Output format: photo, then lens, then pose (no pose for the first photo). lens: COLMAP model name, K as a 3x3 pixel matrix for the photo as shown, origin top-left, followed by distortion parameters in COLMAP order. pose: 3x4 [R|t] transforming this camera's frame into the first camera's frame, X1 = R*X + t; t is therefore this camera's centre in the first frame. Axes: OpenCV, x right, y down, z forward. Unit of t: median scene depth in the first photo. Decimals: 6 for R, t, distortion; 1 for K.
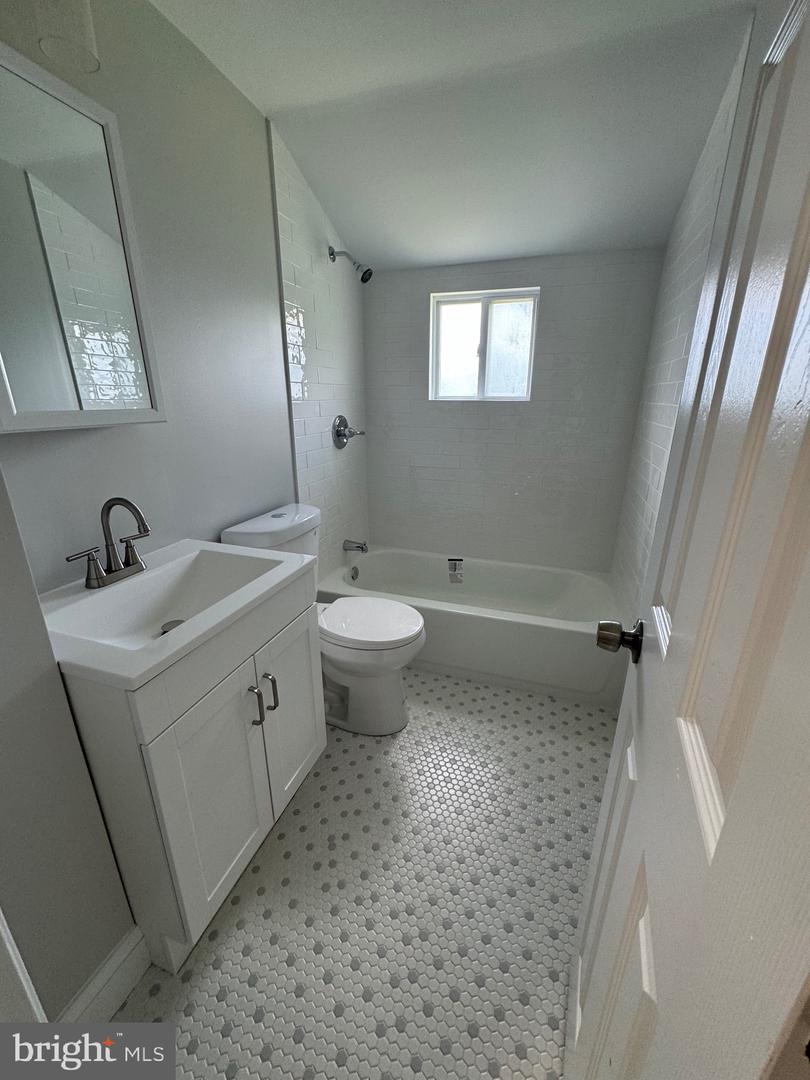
lens RADIAL K [[431.9, 0, 408.3], [0, 431.9, 538.6], [0, 0, 1]] dist [-0.001250, -0.000115]
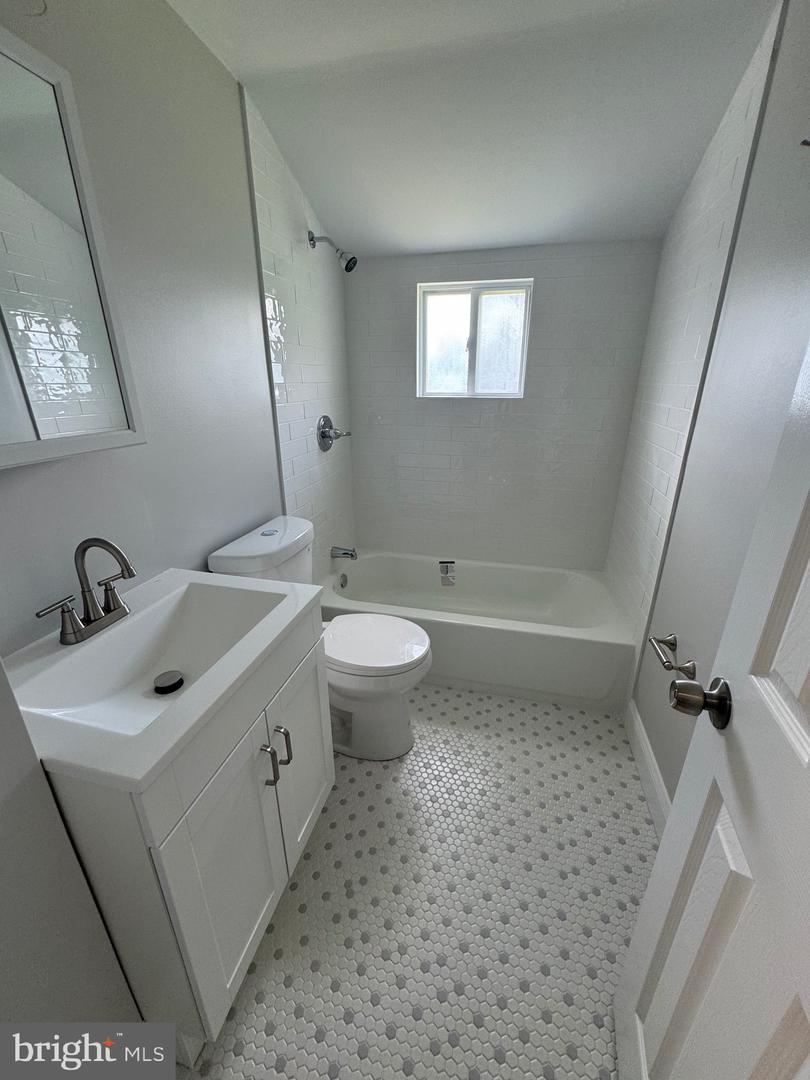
lens RADIAL K [[431.9, 0, 408.3], [0, 431.9, 538.6], [0, 0, 1]] dist [-0.001250, -0.000115]
pose [[0.996906, -0.031744, 0.071901, -0.075129], [0.029236, 0.998936, 0.035678, -0.067903], [-0.072957, -0.033465, 0.996773, 0.067852]]
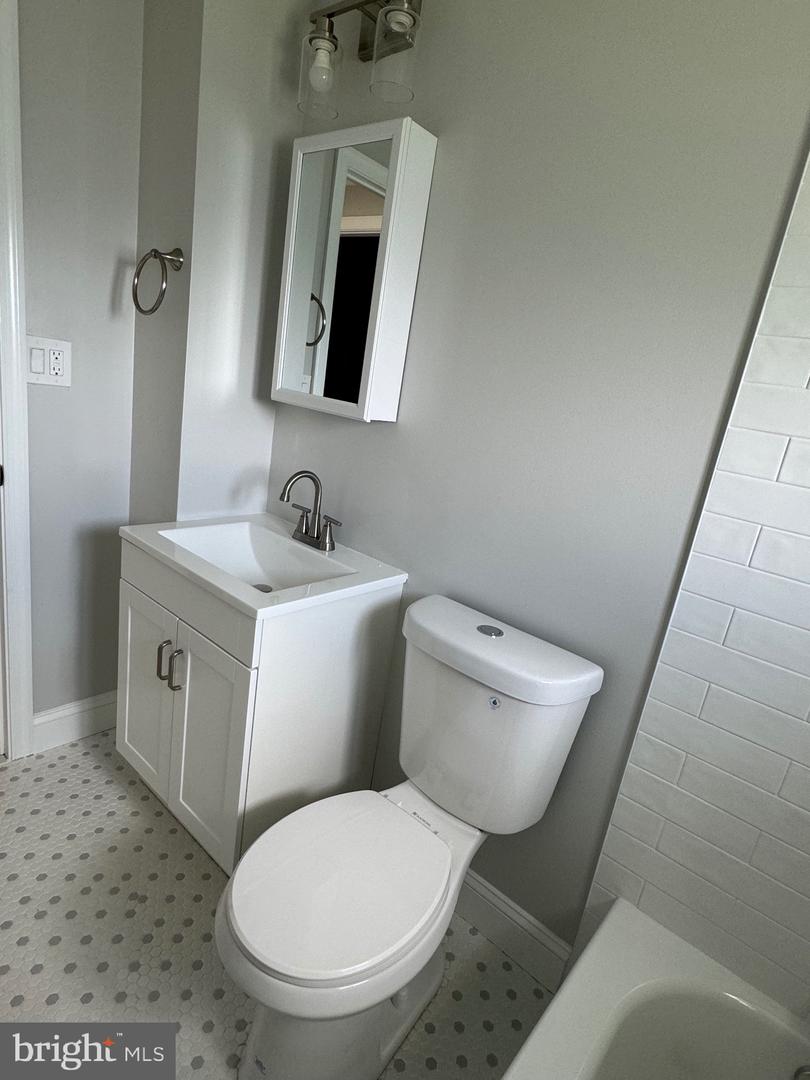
lens RADIAL K [[571.5, 0, 405.0], [0, 571.5, 540.0], [0, 0, 1]] dist [-0.001273, -0.000407]
pose [[-0.371079, 0.185877, -0.909808, 0.400444], [-0.436985, 0.829543, 0.347710, -0.371098], [0.819356, 0.526600, -0.226600, 1.057522]]
